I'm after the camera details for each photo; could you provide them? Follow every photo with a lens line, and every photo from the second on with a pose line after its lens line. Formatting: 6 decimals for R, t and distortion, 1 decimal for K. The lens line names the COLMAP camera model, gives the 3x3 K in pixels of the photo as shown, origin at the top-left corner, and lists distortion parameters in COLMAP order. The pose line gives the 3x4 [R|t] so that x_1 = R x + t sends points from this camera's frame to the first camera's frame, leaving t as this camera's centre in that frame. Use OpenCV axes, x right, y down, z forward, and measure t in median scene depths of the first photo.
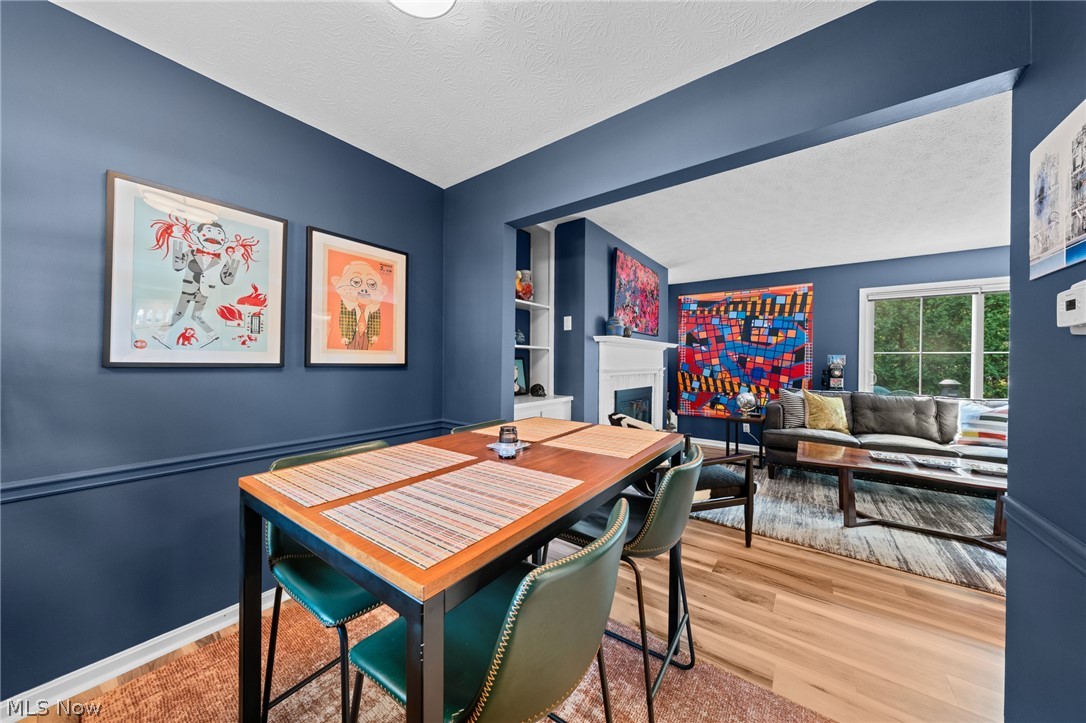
lens RADIAL K [[366.0, 0, 540.8], [0, 366.0, 360.3], [0, 0, 1]] dist [-0.002681, -0.000234]
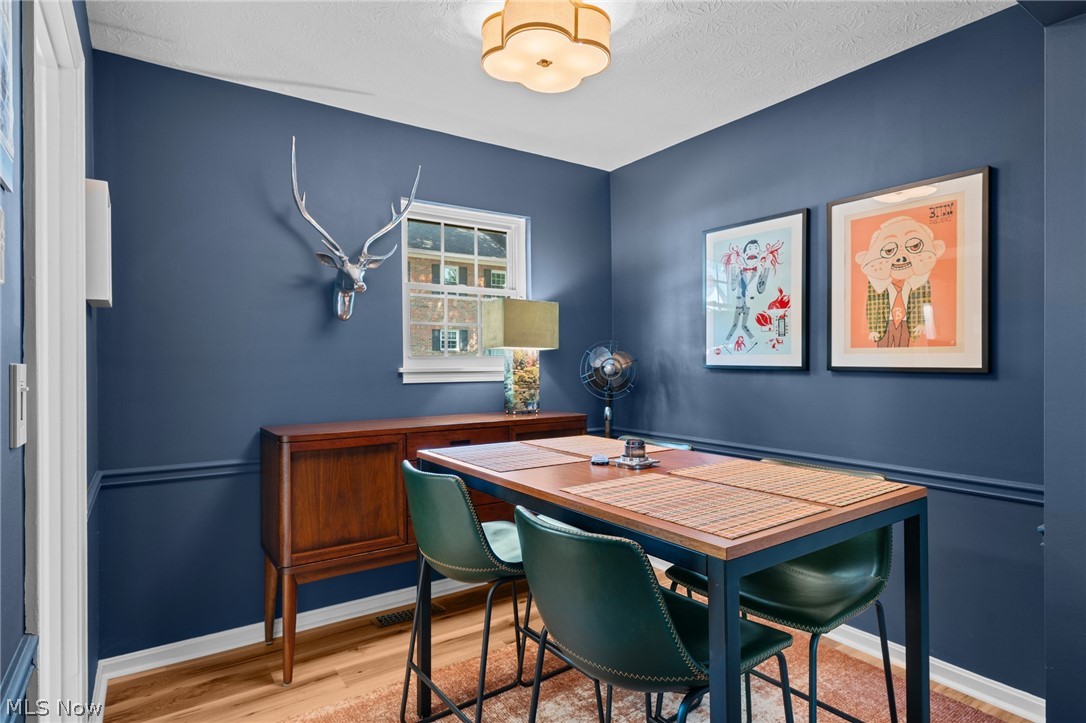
lens RADIAL K [[570.0, 0, 547.3], [0, 570.0, 361.3], [0, 0, 1]] dist [0.006993, -0.002676]
pose [[-0.314351, -0.006385, -0.949285, 0.400217], [0.001972, 0.999971, -0.007379, 0.002316], [0.949305, -0.004191, -0.314329, 0.394839]]
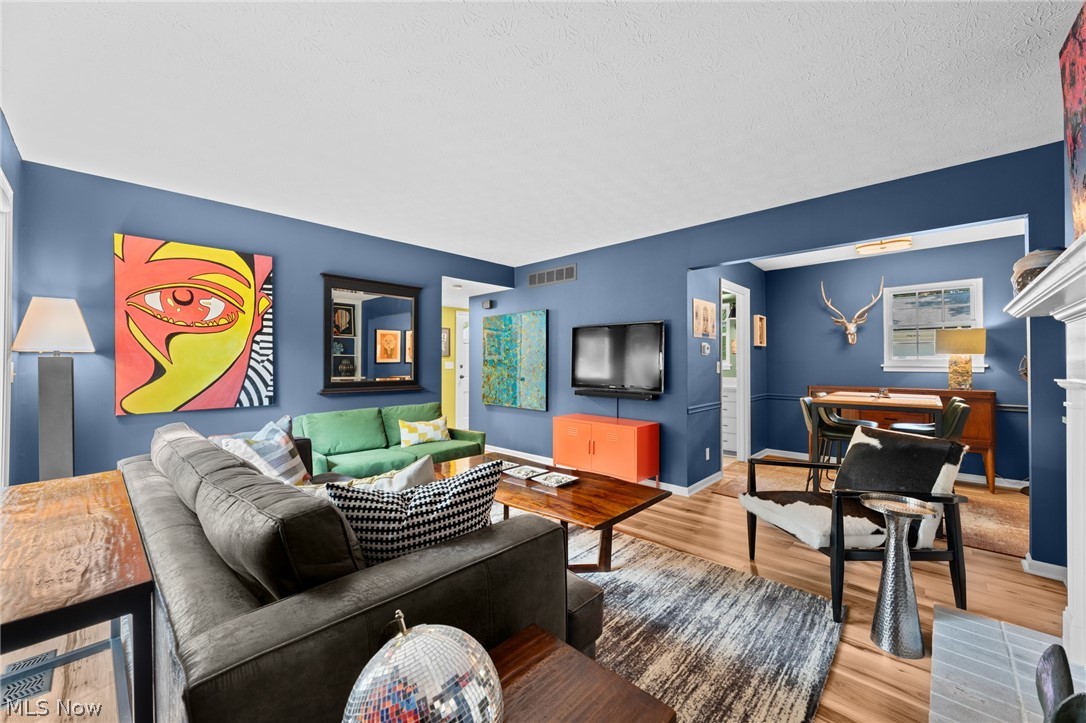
lens RADIAL K [[427.7, 0, 535.0], [0, 427.7, 356.9], [0, 0, 1]] dist [-0.006218, -0.000410]
pose [[-0.992413, -0.005614, 0.122825, 0.608665], [-0.007337, 0.999881, -0.013585, 0.006961], [-0.122734, -0.014383, -0.992335, 1.328713]]
